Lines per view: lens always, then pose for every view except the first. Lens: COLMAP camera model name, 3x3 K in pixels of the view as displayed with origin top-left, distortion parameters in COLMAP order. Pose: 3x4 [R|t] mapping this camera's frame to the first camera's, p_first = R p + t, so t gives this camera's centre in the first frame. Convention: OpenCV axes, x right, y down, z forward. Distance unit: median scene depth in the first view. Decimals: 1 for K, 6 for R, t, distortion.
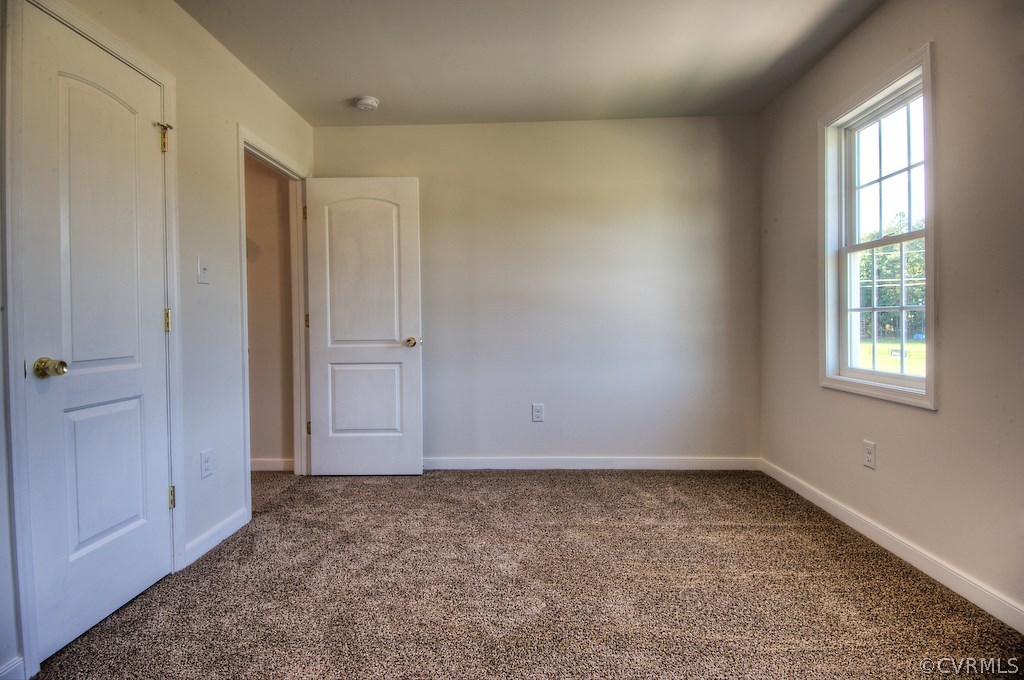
lens RADIAL K [[499.3, 0, 507.3], [0, 499.3, 328.6], [0, 0, 1]] dist [0.053311, -0.049255]
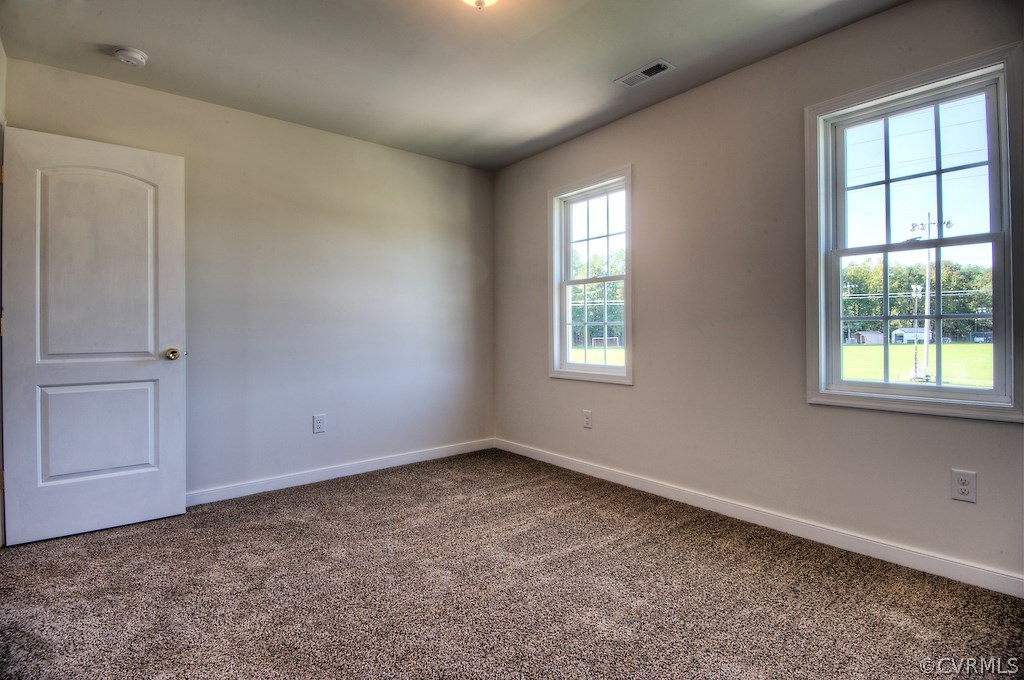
lens RADIAL K [[499.3, 0, 507.3], [0, 499.3, 328.6], [0, 0, 1]] dist [0.053311, -0.049255]
pose [[0.756802, 0.009960, 0.653568, -0.376337], [0.004199, 0.999789, -0.020098, 0.004846], [-0.653631, 0.017955, 0.756601, 0.012629]]
